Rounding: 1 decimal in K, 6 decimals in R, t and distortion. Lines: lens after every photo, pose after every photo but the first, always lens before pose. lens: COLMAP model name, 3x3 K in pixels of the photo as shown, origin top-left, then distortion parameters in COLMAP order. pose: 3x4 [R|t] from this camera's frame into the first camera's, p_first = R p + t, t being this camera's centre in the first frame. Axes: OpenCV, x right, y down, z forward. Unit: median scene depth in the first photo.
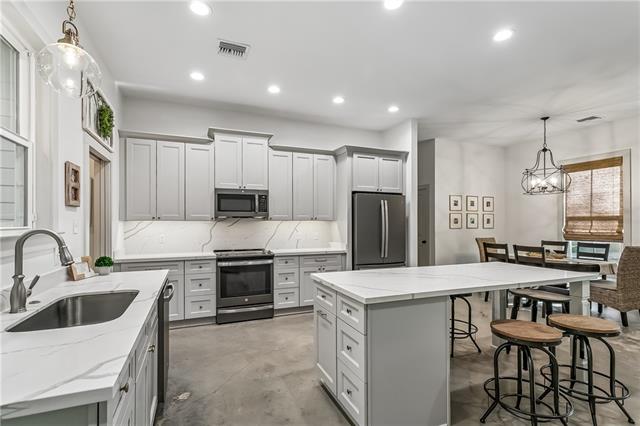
lens RADIAL K [[306.9, 0, 312.3], [0, 306.9, 222.3], [0, 0, 1]] dist [0.002434, 0.000742]
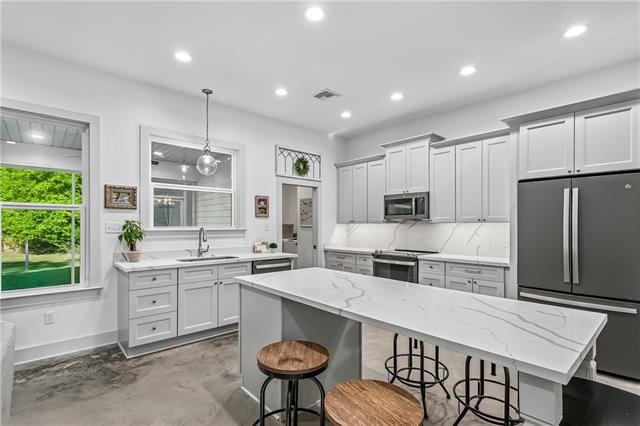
lens RADIAL K [[306.9, 0, 318.9], [0, 306.9, 225.6], [0, 0, 1]] dist [0.002434, 0.000742]
pose [[0.347770, 0.004588, -0.937569, 0.650410], [0.002872, 0.999978, 0.005959, -0.003516], [0.937576, -0.004765, 0.347749, 0.334915]]
